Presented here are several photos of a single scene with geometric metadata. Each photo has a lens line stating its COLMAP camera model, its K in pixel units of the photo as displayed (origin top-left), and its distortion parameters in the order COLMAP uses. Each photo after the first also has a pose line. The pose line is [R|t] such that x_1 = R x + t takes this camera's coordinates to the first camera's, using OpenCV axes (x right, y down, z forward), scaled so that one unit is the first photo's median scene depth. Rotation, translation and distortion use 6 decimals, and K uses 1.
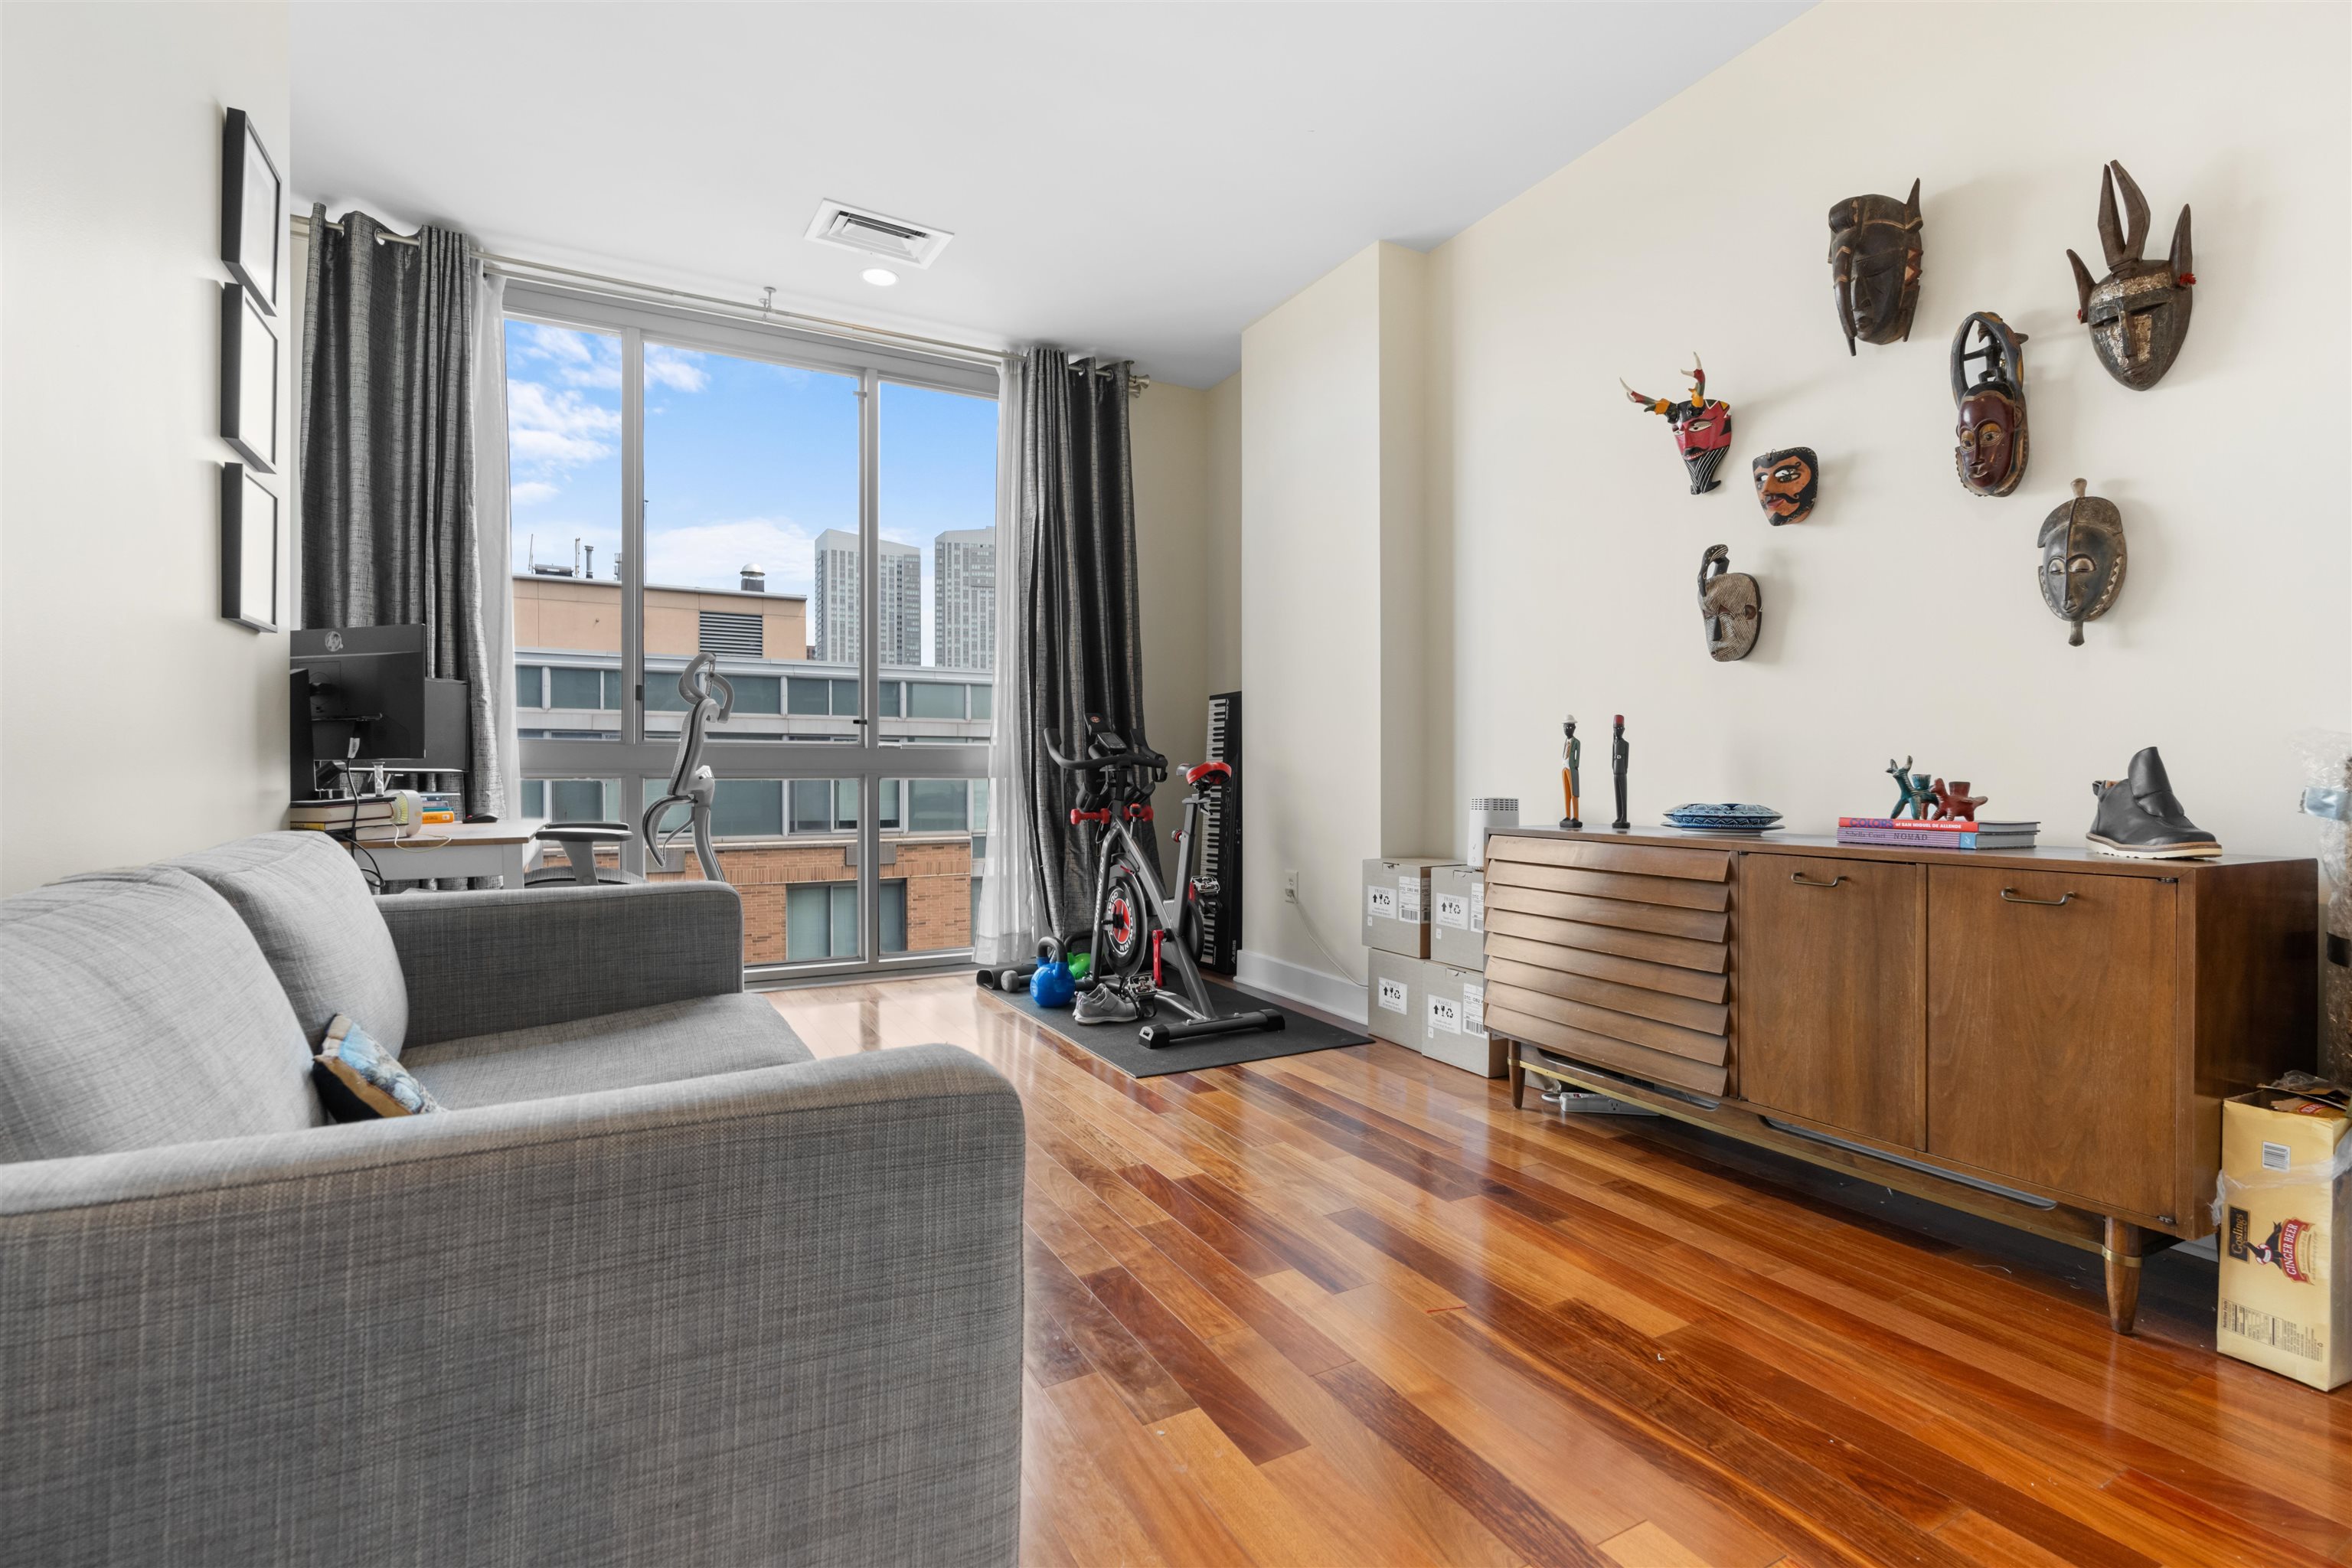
lens RADIAL K [[1062.6, 0, 1169.4], [0, 1062.6, 784.3], [0, 0, 1]] dist [-0.005378, 0.001835]
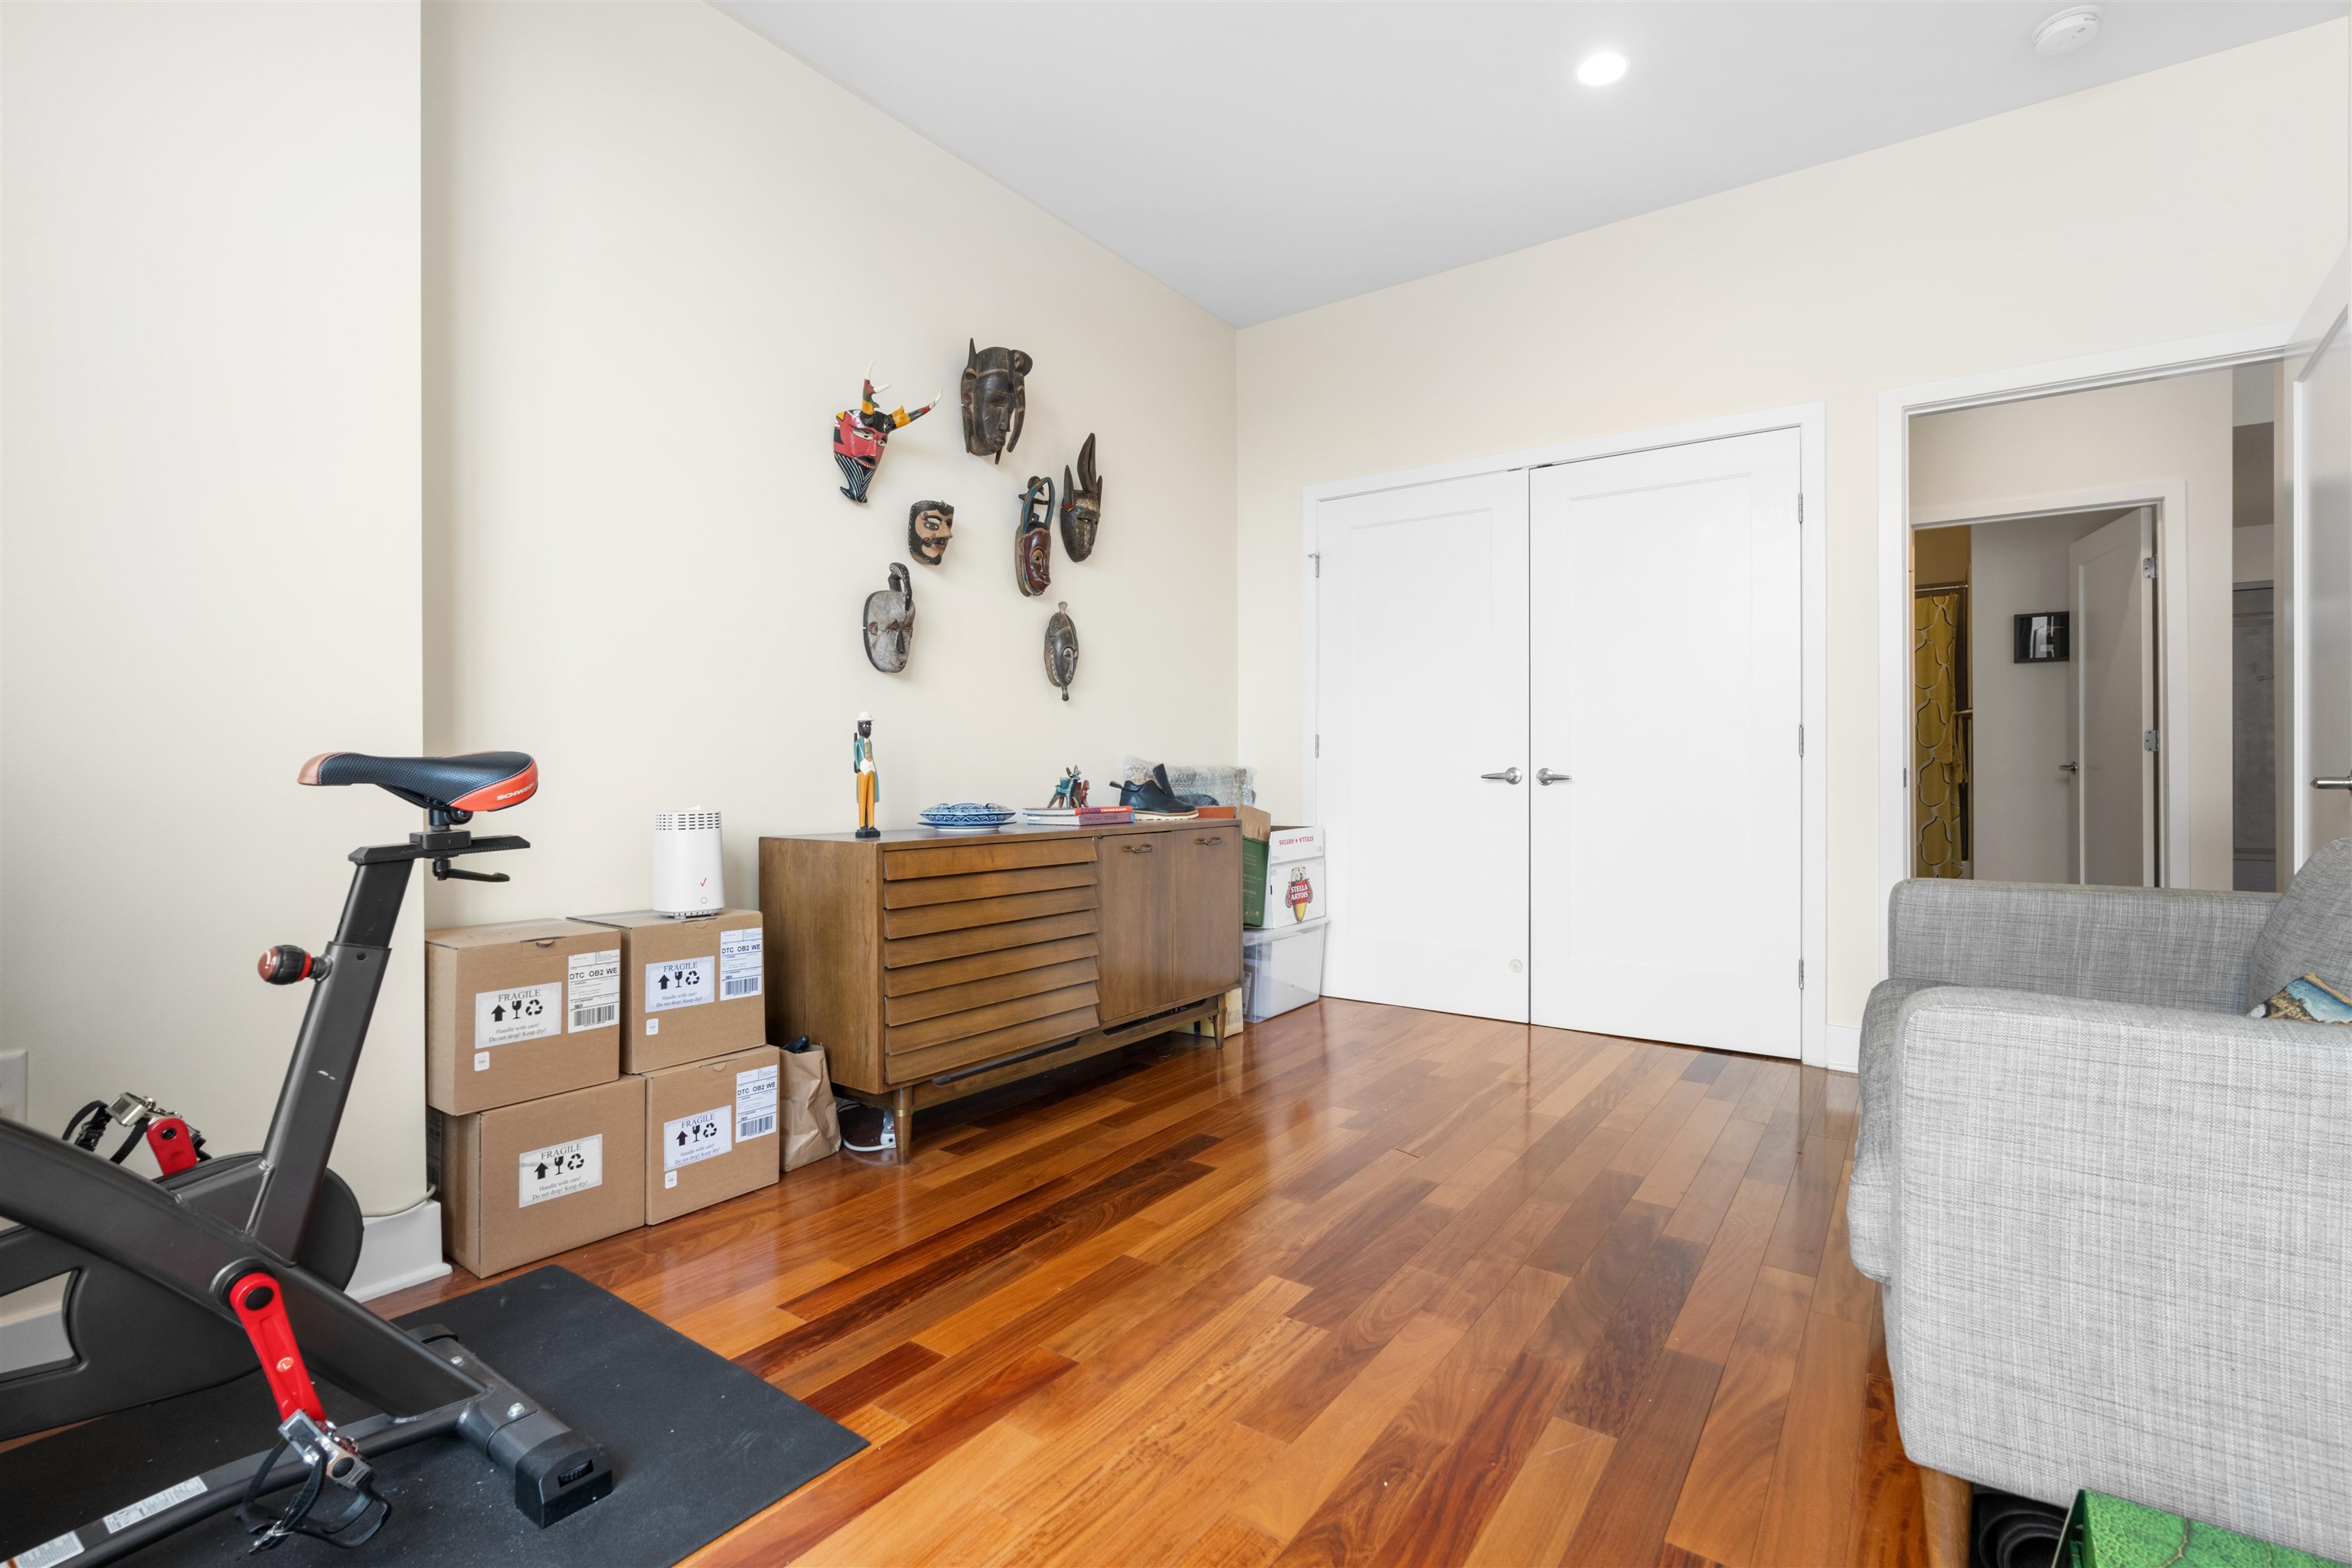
lens RADIAL K [[1062.6, 0, 1169.4], [0, 1062.6, 784.3], [0, 0, 1]] dist [-0.005378, 0.001835]
pose [[-0.440097, -0.006249, 0.897928, -0.605280], [0.009247, 0.999891, 0.011491, -0.013997], [-0.897903, 0.013360, -0.439992, 1.316803]]
